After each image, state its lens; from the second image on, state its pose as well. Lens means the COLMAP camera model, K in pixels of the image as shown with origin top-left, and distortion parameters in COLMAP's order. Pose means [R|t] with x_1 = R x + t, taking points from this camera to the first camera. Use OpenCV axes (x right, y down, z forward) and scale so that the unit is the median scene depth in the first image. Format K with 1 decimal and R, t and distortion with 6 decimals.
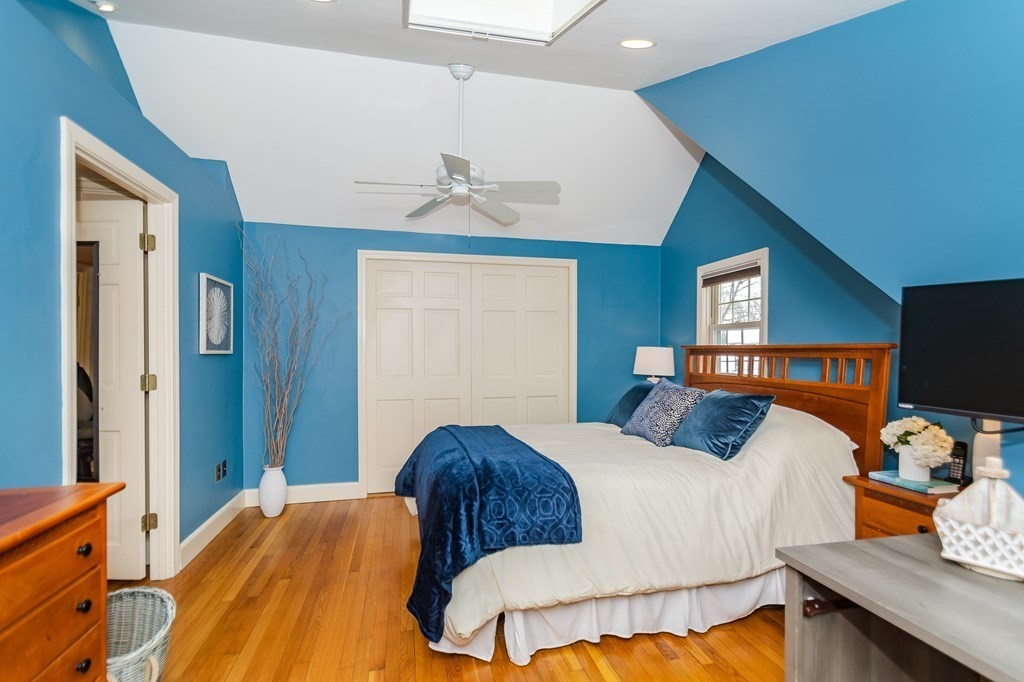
lens RADIAL K [[456.8, 0, 513.5], [0, 456.8, 346.1], [0, 0, 1]] dist [0.005256, 0.000595]
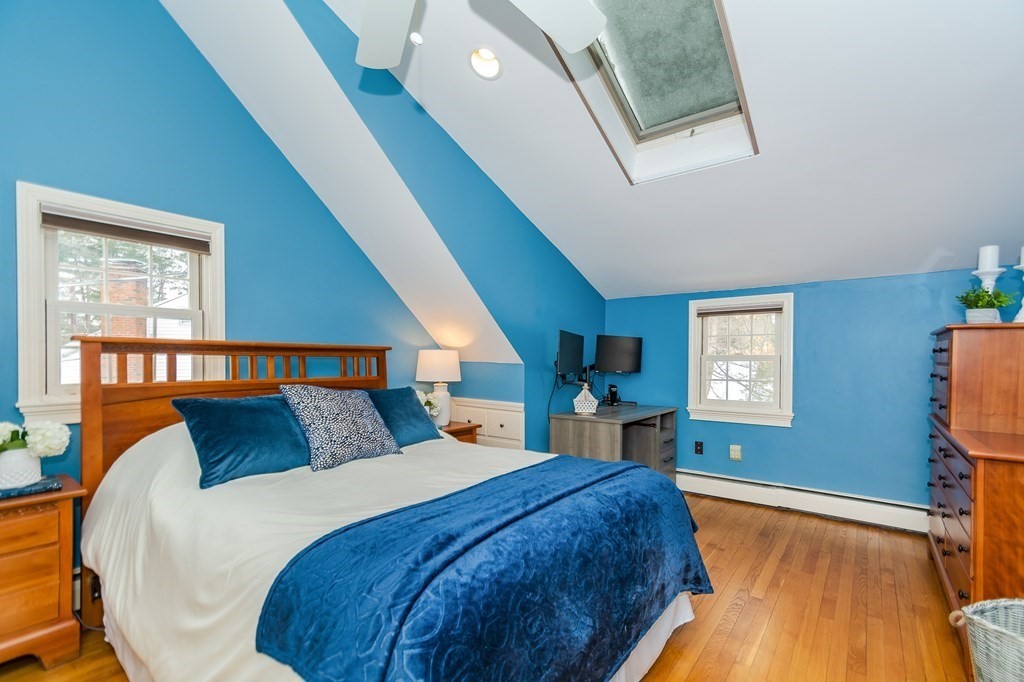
lens RADIAL K [[478.0, 0, 514.4], [0, 478.0, 350.3], [0, 0, 1]] dist [0.002060, 0.000889]
pose [[-0.635734, 0.012460, 0.771808, -0.395986], [-0.011771, 0.999597, -0.025833, 0.026250], [-0.771819, -0.025508, -0.635331, 0.997157]]
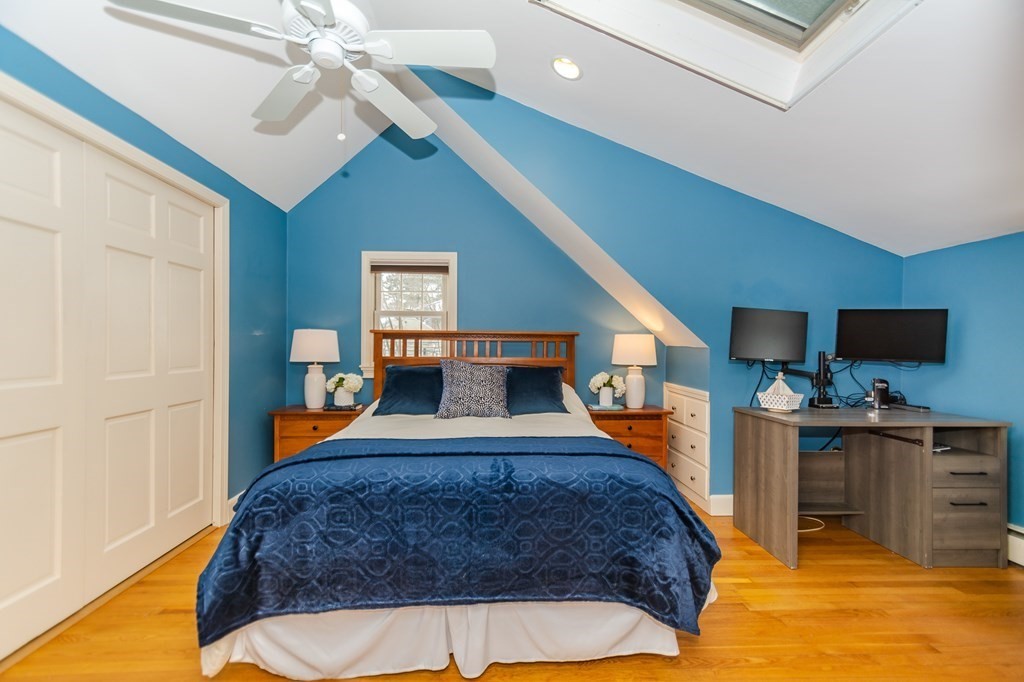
lens RADIAL K [[456.8, 0, 513.5], [0, 456.8, 346.1], [0, 0, 1]] dist [0.005256, 0.000595]
pose [[0.206667, 0.000949, 0.978411, -0.550071], [-0.015231, 0.999881, 0.002248, 0.029175], [-0.978293, -0.015366, 0.206657, 0.515571]]
